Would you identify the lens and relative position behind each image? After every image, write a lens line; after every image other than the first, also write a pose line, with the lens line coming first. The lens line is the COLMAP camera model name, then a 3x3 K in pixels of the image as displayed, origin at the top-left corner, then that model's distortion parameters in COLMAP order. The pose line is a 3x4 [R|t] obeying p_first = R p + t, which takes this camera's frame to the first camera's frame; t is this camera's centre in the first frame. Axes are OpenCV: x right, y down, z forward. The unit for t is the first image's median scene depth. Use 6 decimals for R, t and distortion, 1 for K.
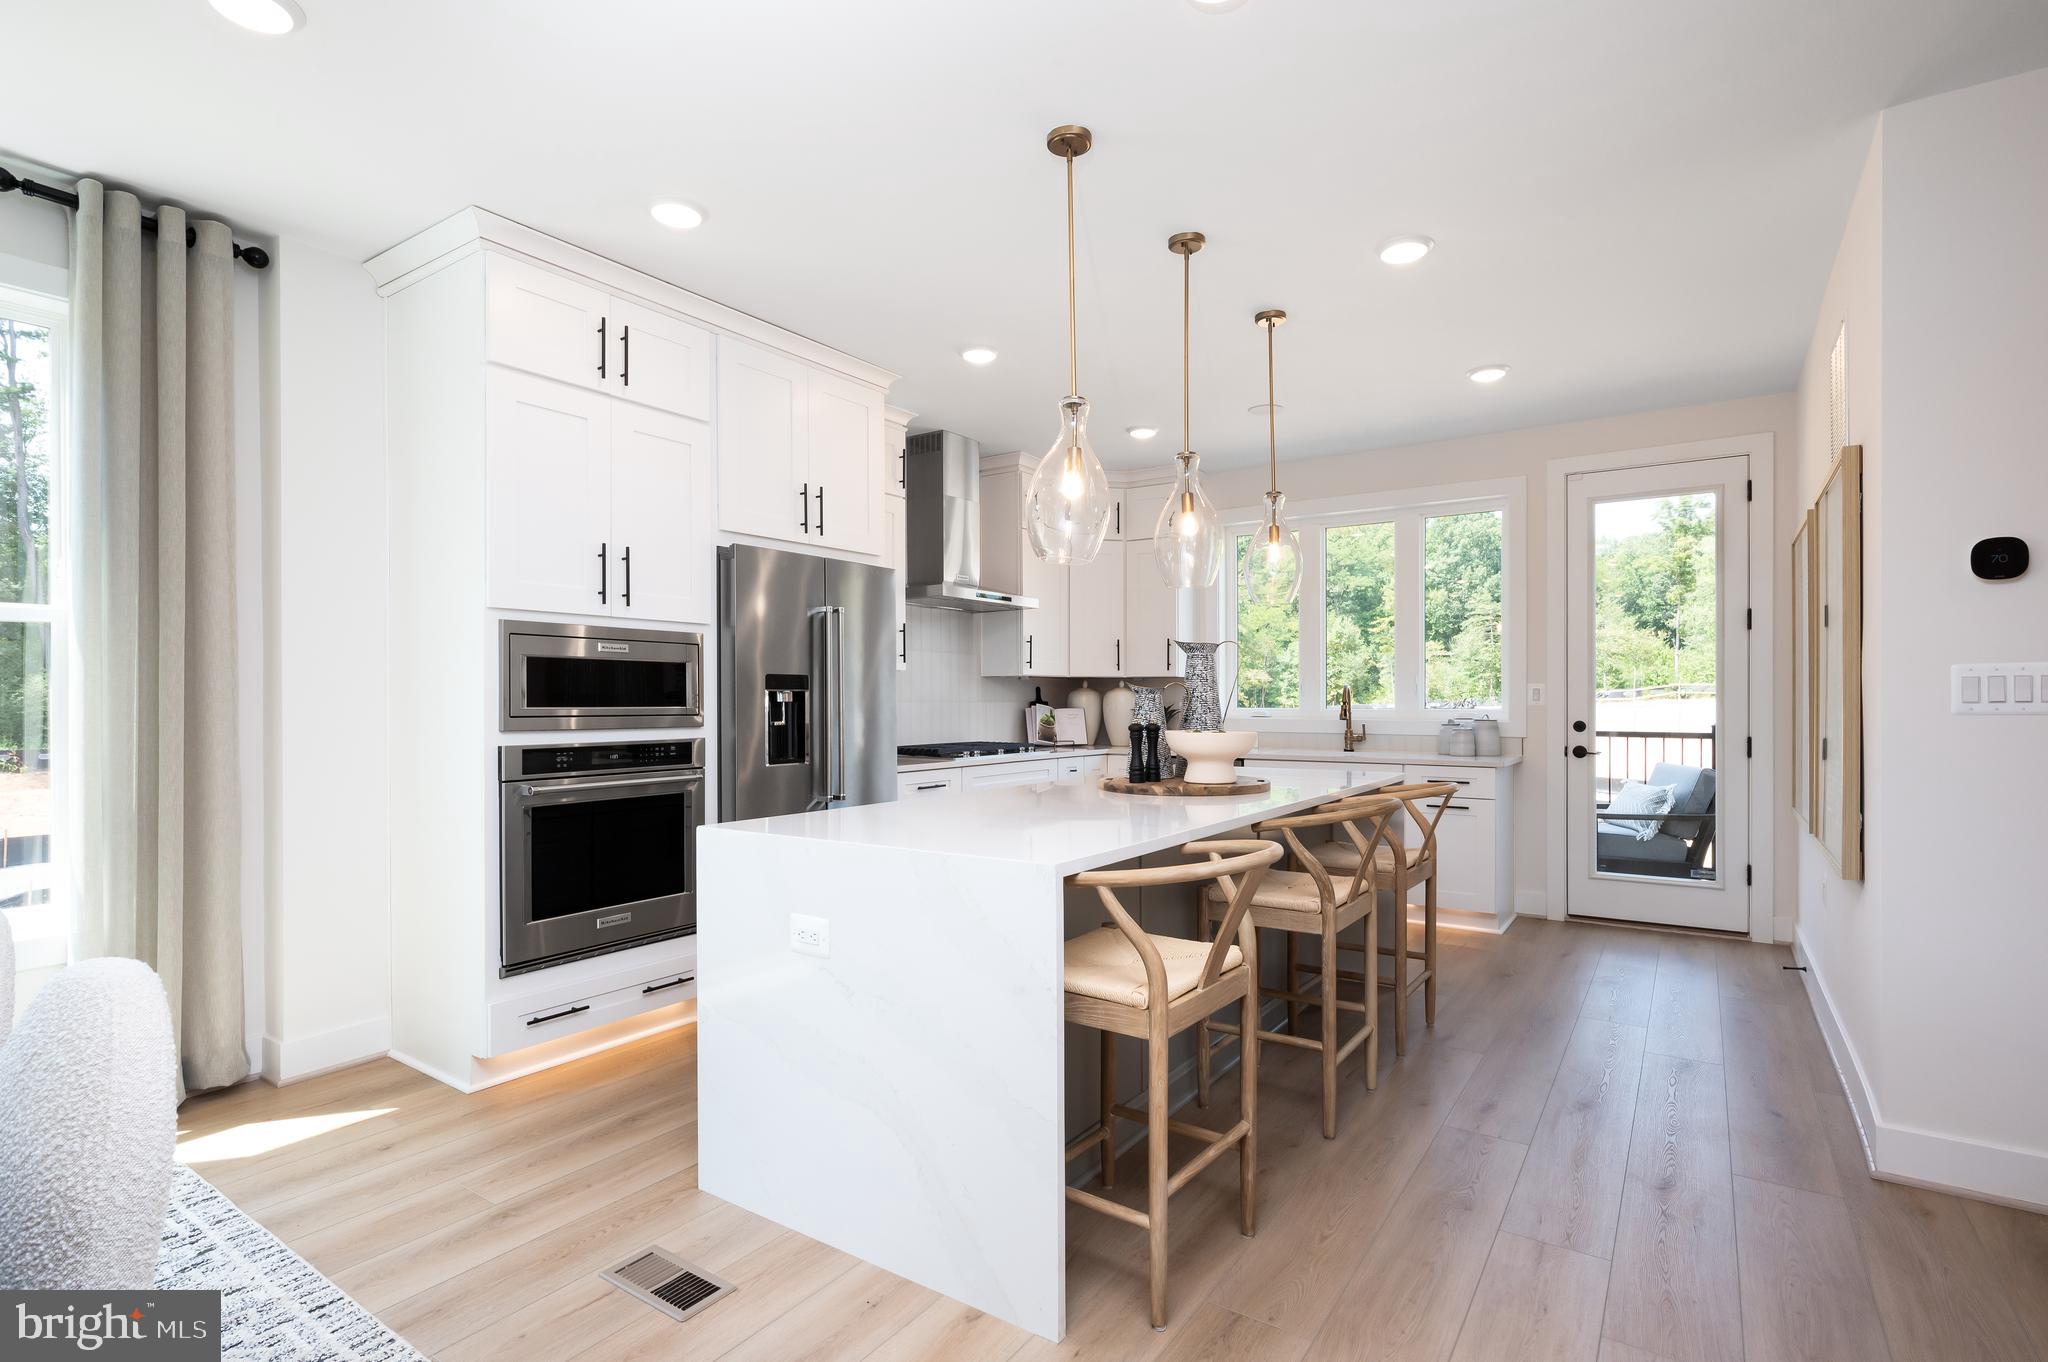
lens RADIAL K [[967.6, 0, 1024.0], [0, 967.6, 681.0], [0, 0, 1]] dist [-0.000959, 0.000585]
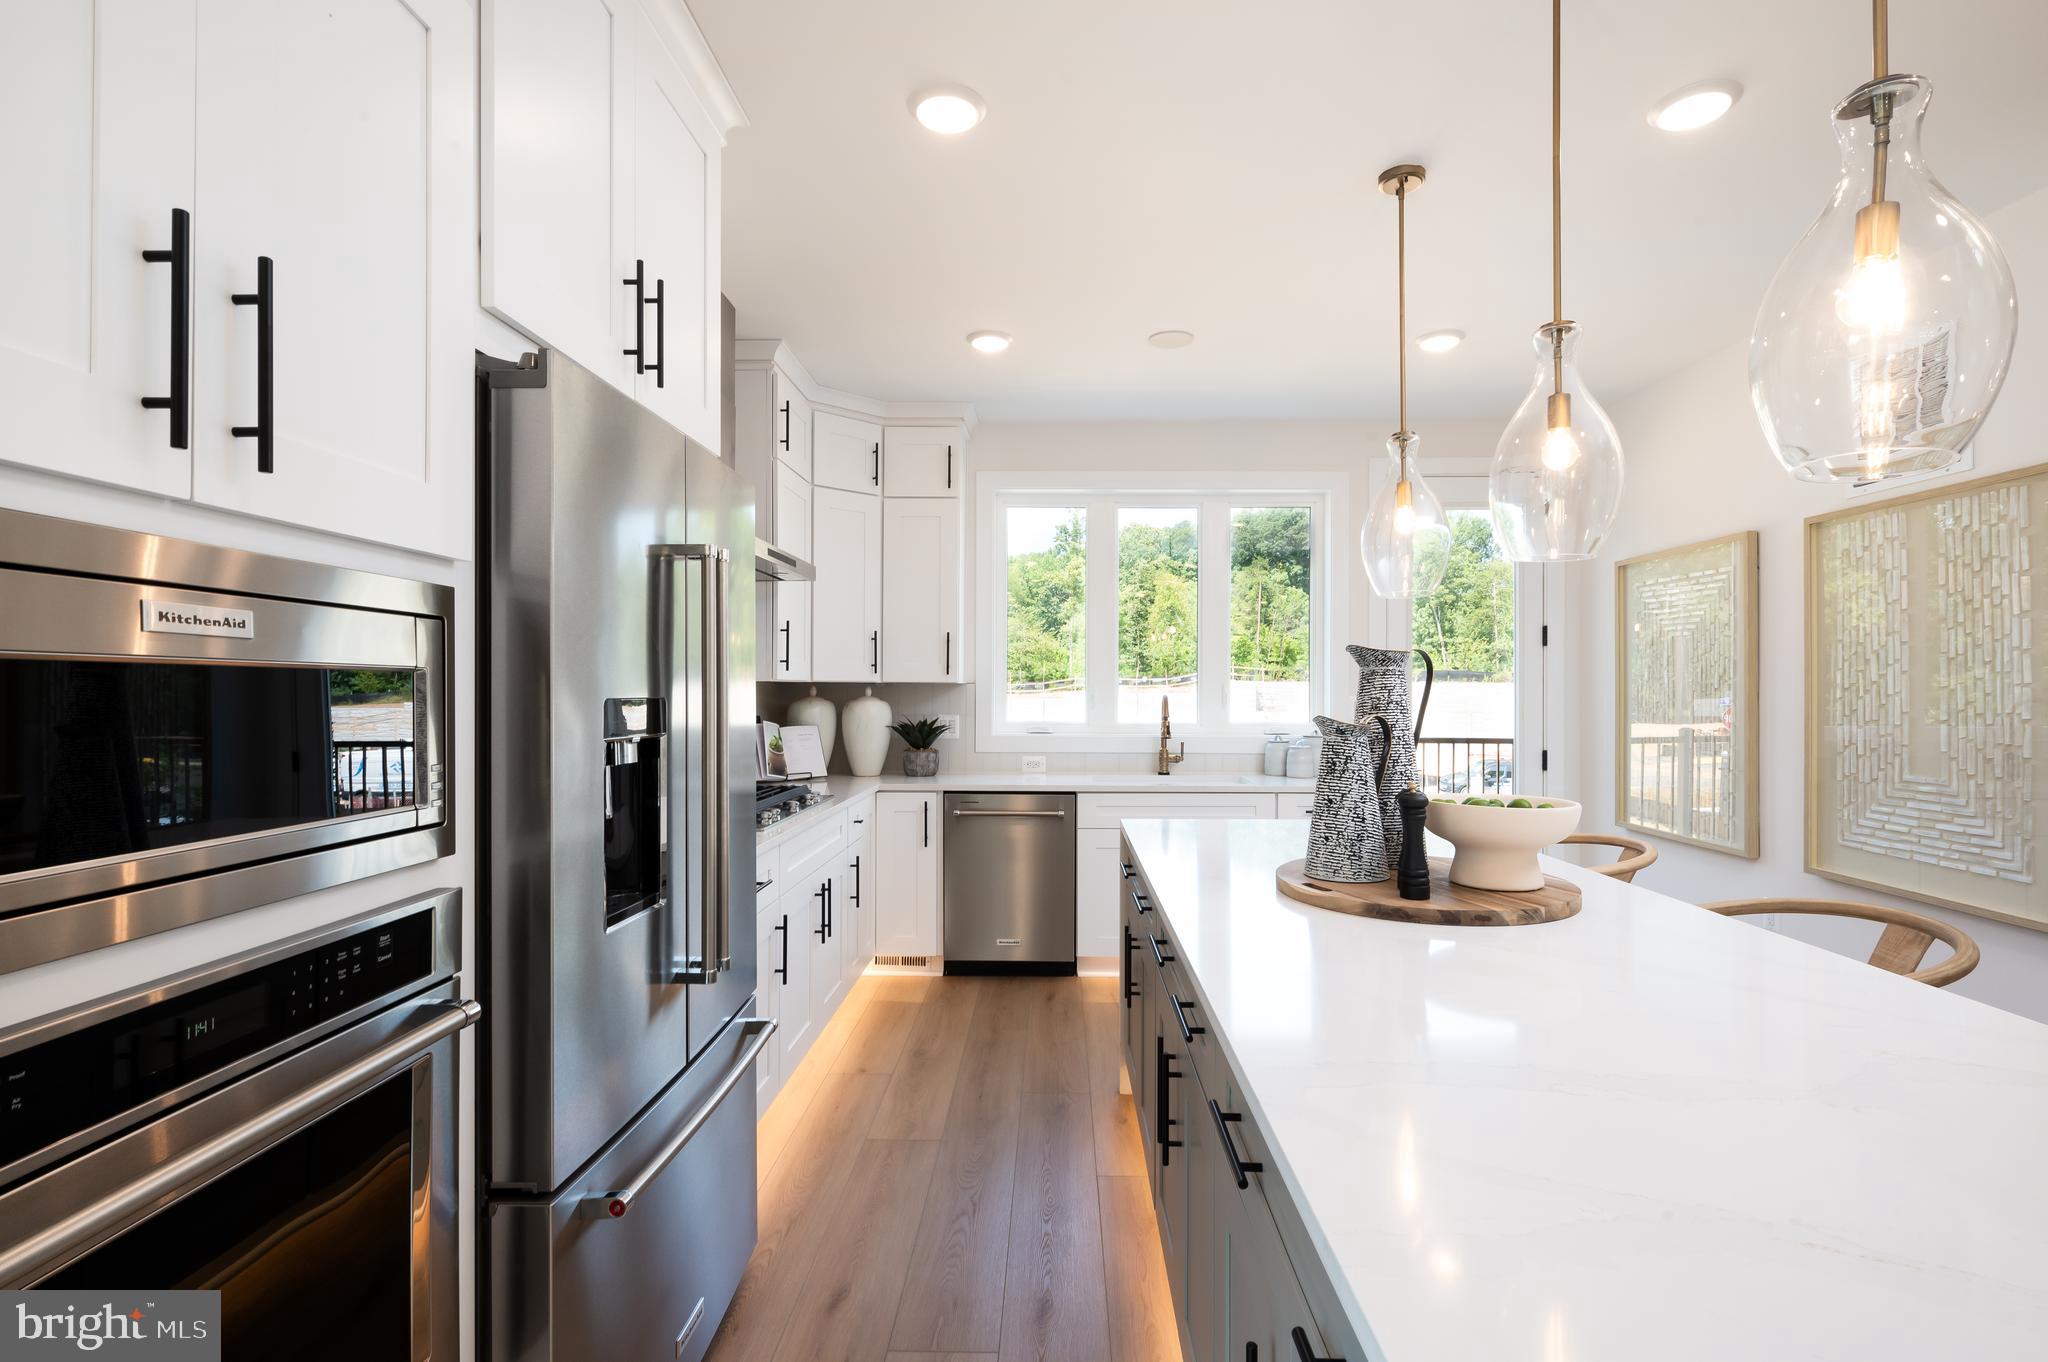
lens RADIAL K [[944.4, 0, 1024.0], [0, 944.4, 681.0], [0, 0, 1]] dist [-0.026326, 0.000103]
pose [[0.840557, 0.006358, 0.541686, -0.228402], [-0.012090, 0.999902, 0.007025, -0.013658], [-0.541588, -0.012454, 0.840552, 0.407525]]
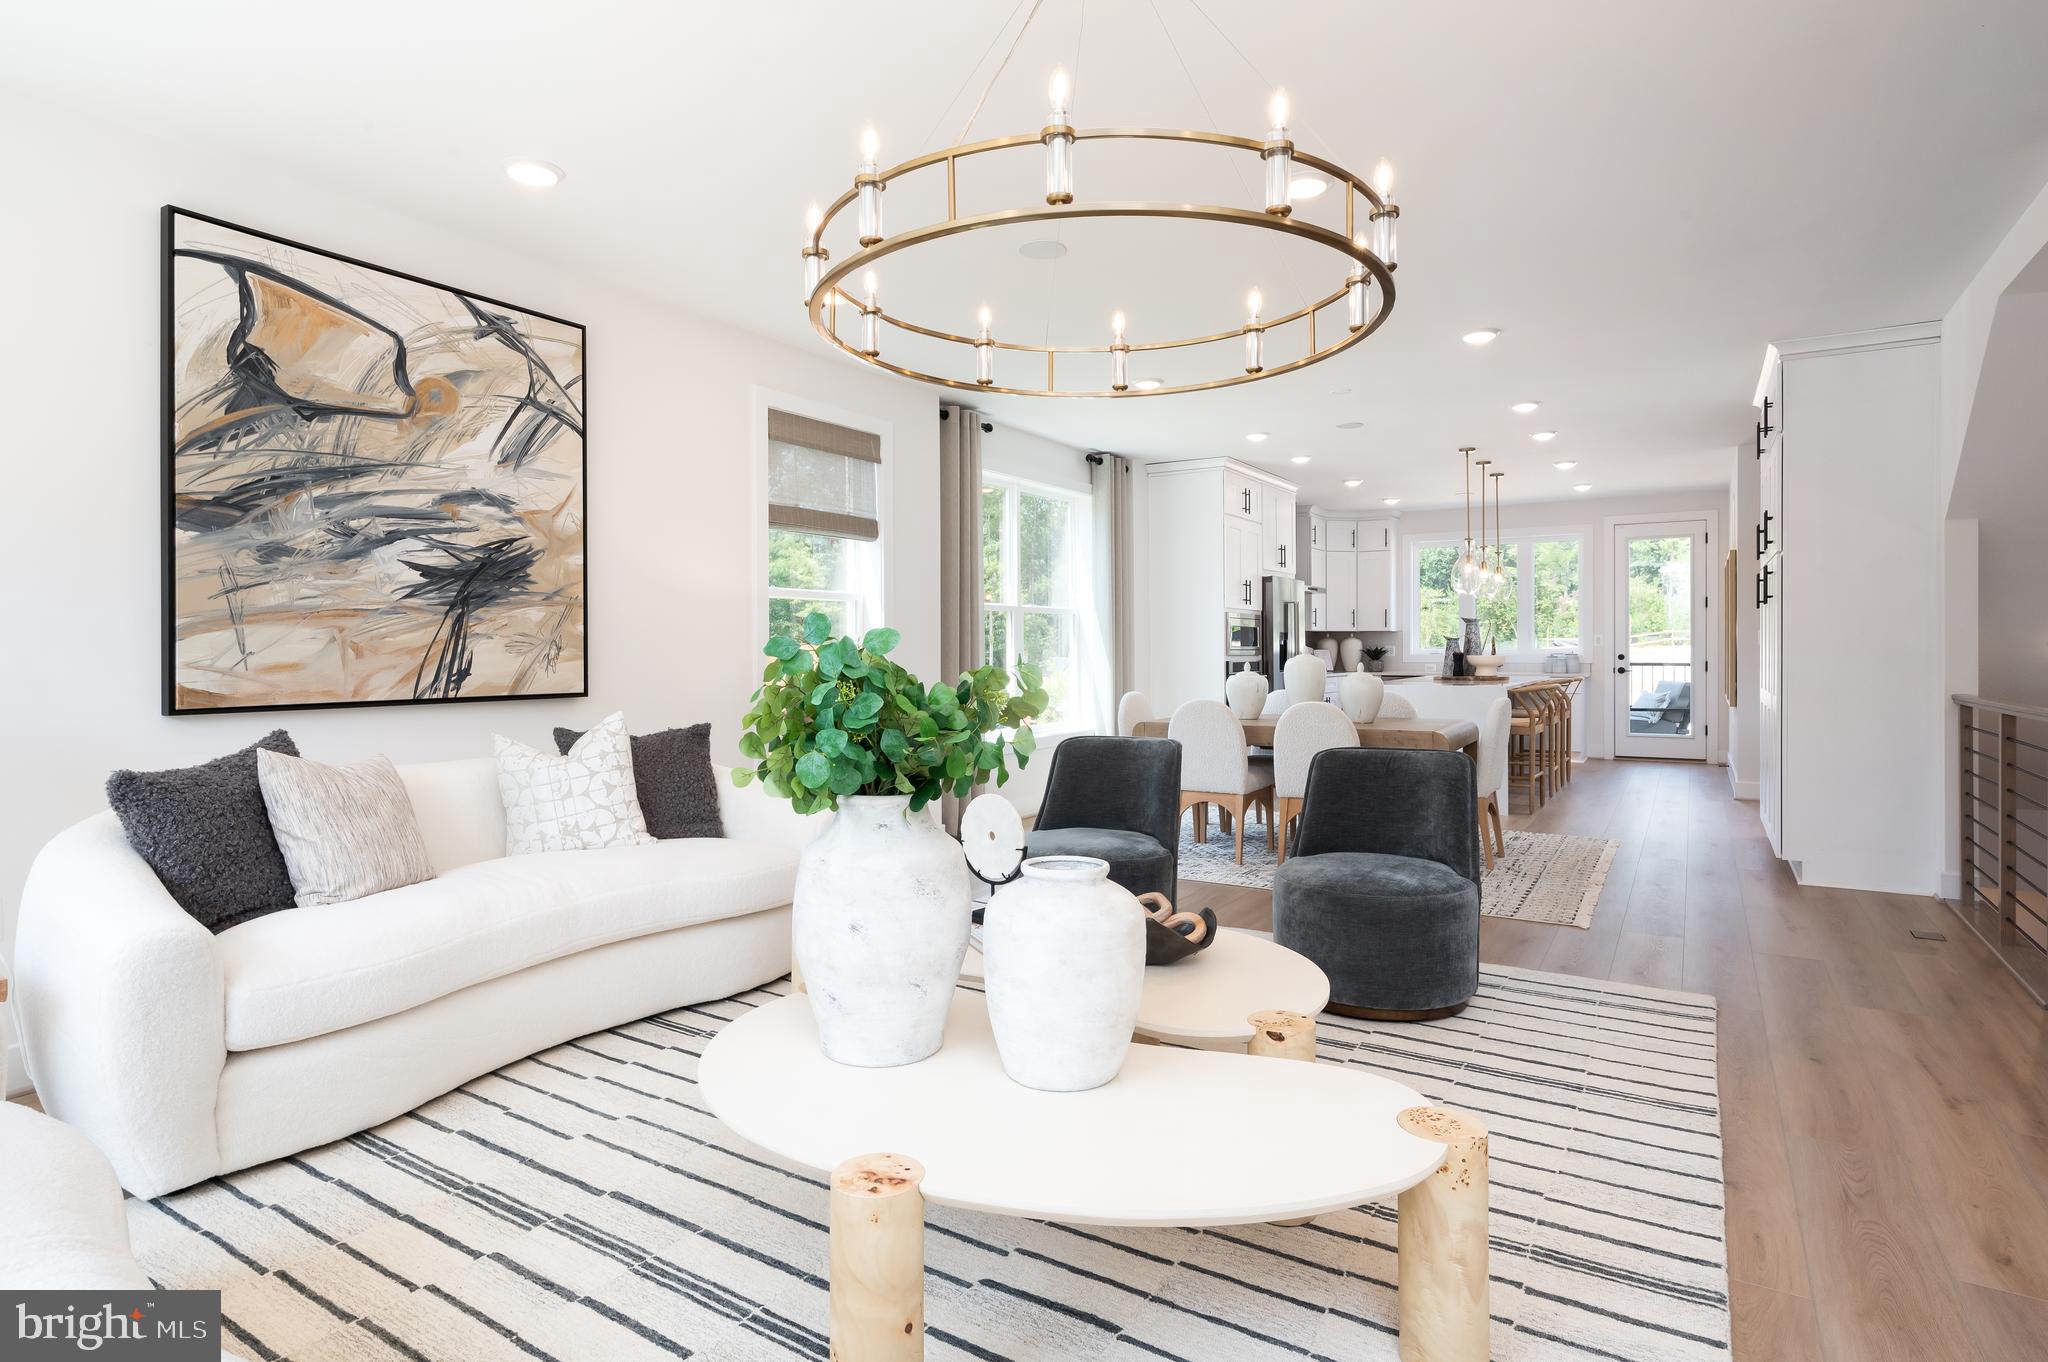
lens RADIAL K [[1041.7, 0, 1019.5], [0, 1041.7, 636.2], [0, 0, 1]] dist [0.001014, 0.000106]
pose [[0.999357, -0.002267, 0.035777, -0.667986], [0.001997, 0.999969, 0.007576, -0.011931], [-0.035793, -0.007500, 0.999331, -0.985722]]
